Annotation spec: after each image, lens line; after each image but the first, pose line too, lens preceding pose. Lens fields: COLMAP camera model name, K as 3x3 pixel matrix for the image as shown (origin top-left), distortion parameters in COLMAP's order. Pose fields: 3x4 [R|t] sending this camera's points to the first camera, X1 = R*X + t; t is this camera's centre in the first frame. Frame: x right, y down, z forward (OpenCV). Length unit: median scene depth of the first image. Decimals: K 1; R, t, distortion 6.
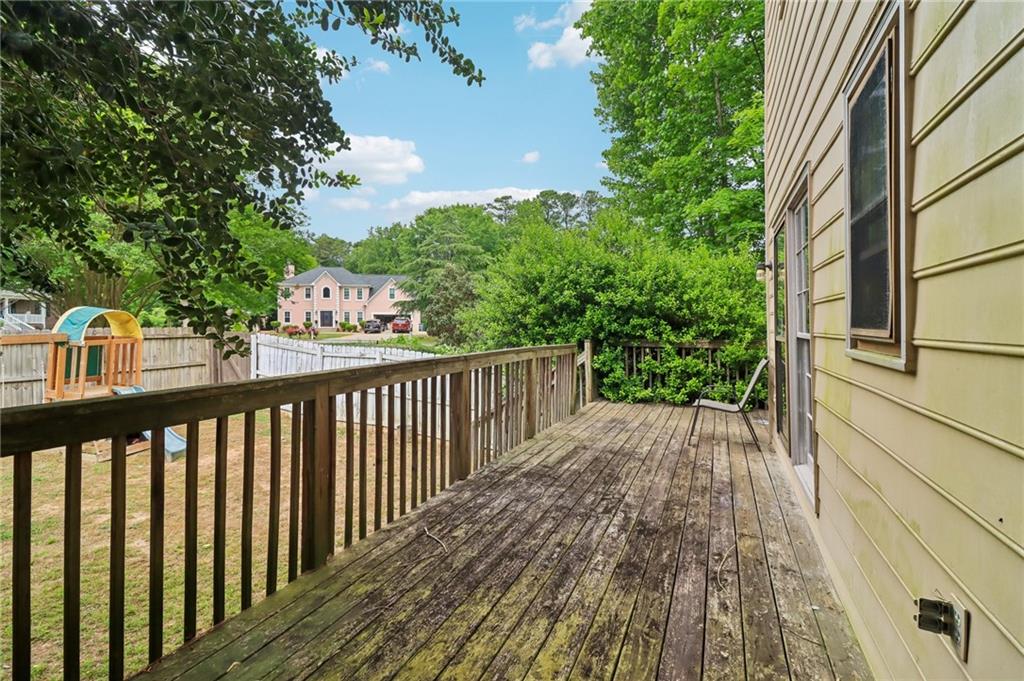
lens RADIAL K [[472.5, 0, 514.0], [0, 472.5, 330.5], [0, 0, 1]] dist [0.007853, -0.008149]
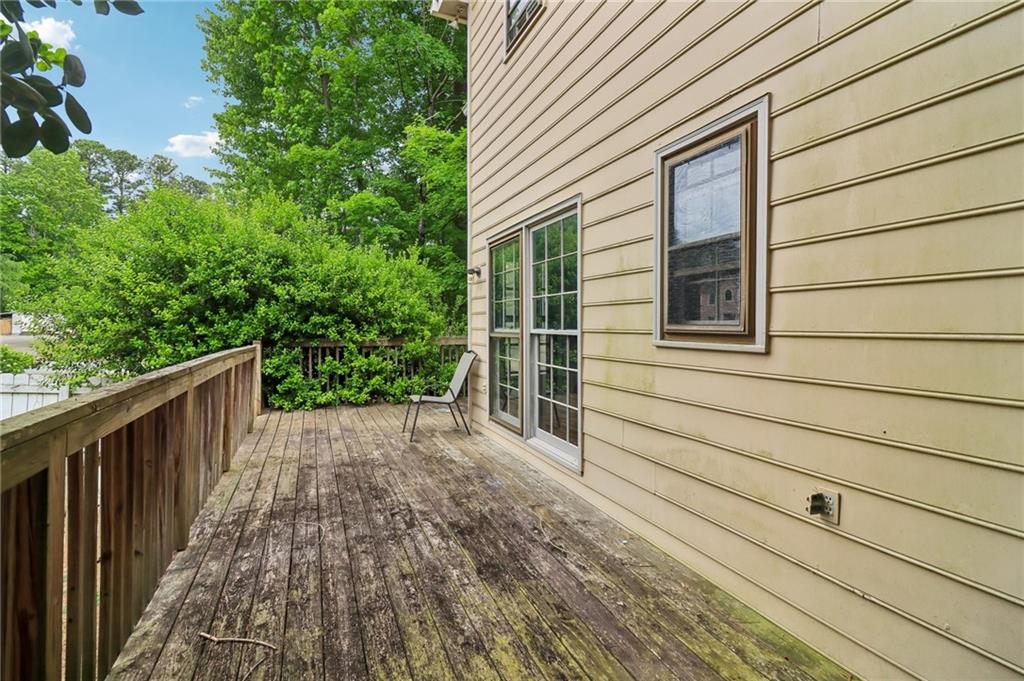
lens RADIAL K [[472.5, 0, 517.1], [0, 472.5, 331.1], [0, 0, 1]] dist [0.007853, -0.008149]
pose [[0.682228, -0.010352, 0.731066, -0.295477], [0.006766, 0.999946, 0.007845, -0.001808], [-0.731108, -0.000405, 0.682261, 0.194172]]
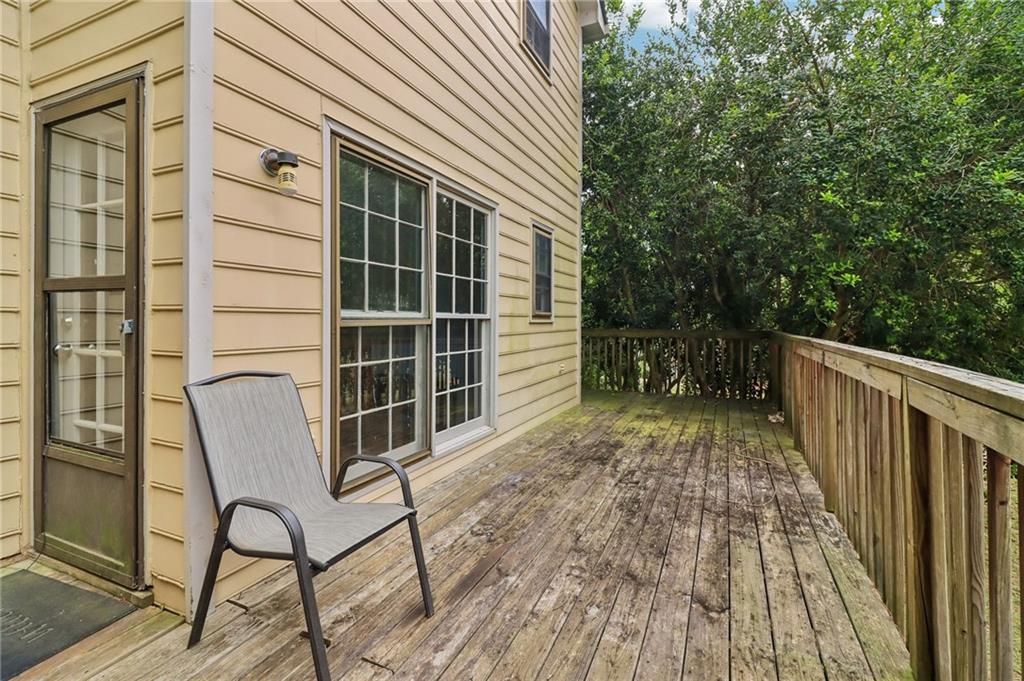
lens RADIAL K [[472.5, 0, 511.2], [0, 472.5, 327.4], [0, 0, 1]] dist [0.007853, -0.008149]
pose [[-0.999839, -0.000915, 0.017901, 0.412476], [-0.000443, 0.999653, 0.026333, 0.006508], [-0.017919, 0.026321, -0.999493, 1.887042]]
